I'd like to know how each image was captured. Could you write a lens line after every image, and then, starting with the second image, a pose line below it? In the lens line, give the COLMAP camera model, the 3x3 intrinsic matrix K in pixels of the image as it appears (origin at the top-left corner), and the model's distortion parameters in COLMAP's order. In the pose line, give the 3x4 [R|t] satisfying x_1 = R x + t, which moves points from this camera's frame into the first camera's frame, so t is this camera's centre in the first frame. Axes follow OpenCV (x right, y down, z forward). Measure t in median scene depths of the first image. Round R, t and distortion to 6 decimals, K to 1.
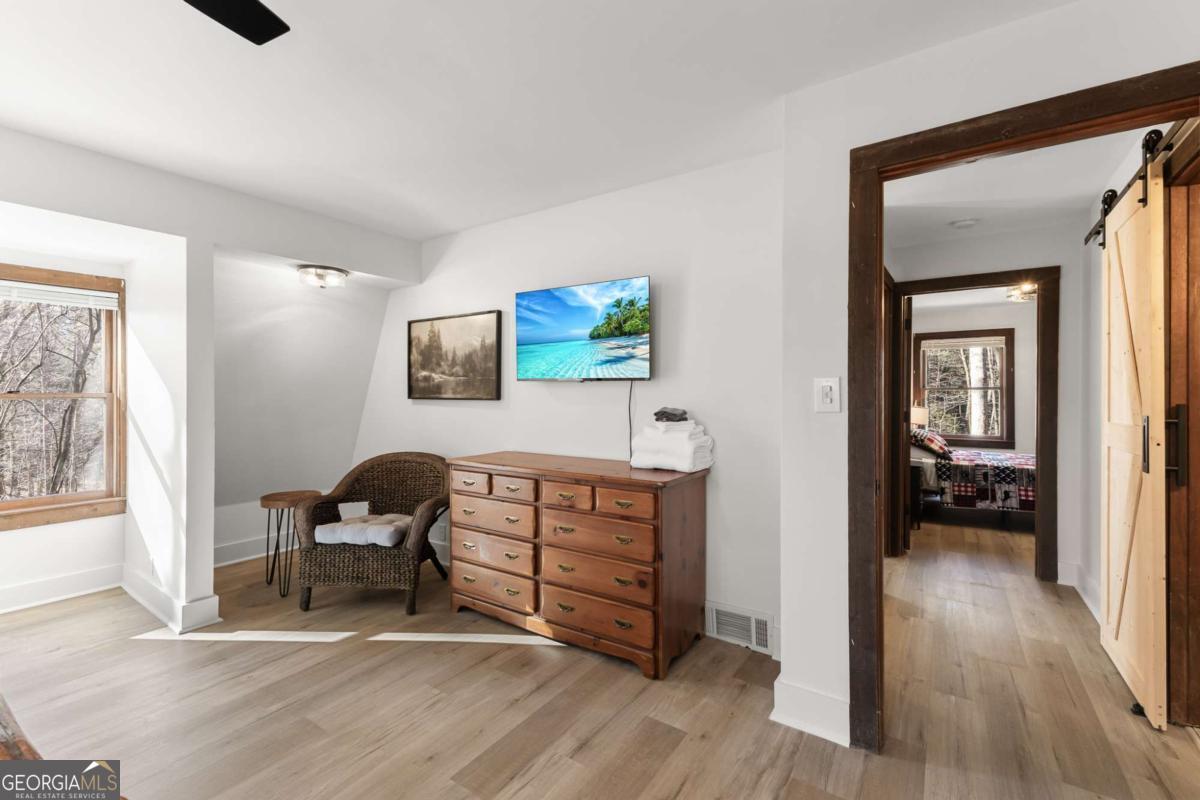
lens RADIAL K [[517.0, 0, 601.9], [0, 517.0, 397.1], [0, 0, 1]] dist [0.010389, -0.002614]
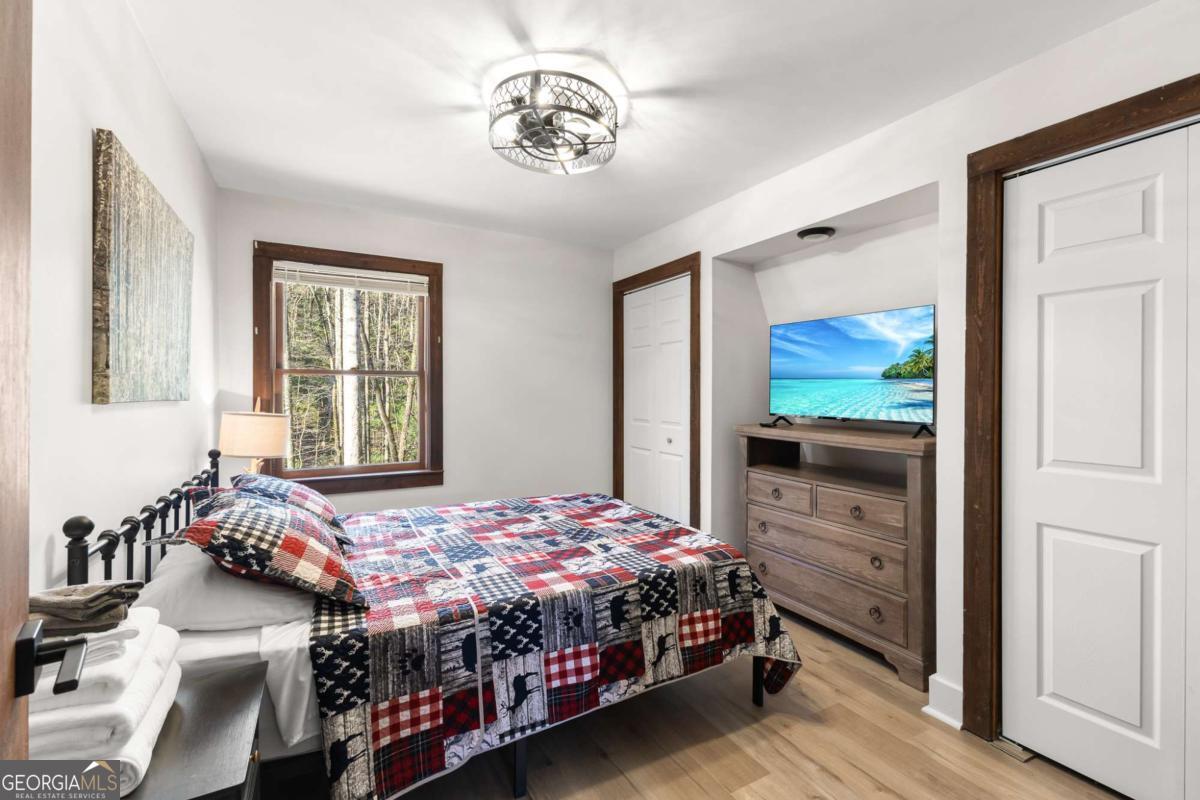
lens RADIAL K [[517.0, 0, 599.6], [0, 517.0, 391.6], [0, 0, 1]] dist [0.010389, -0.002614]
pose [[0.455705, -0.006338, 0.890108, 0.493619], [0.001049, 0.999978, 0.006584, -0.001832], [-0.890130, -0.002066, 0.455702, 0.778889]]
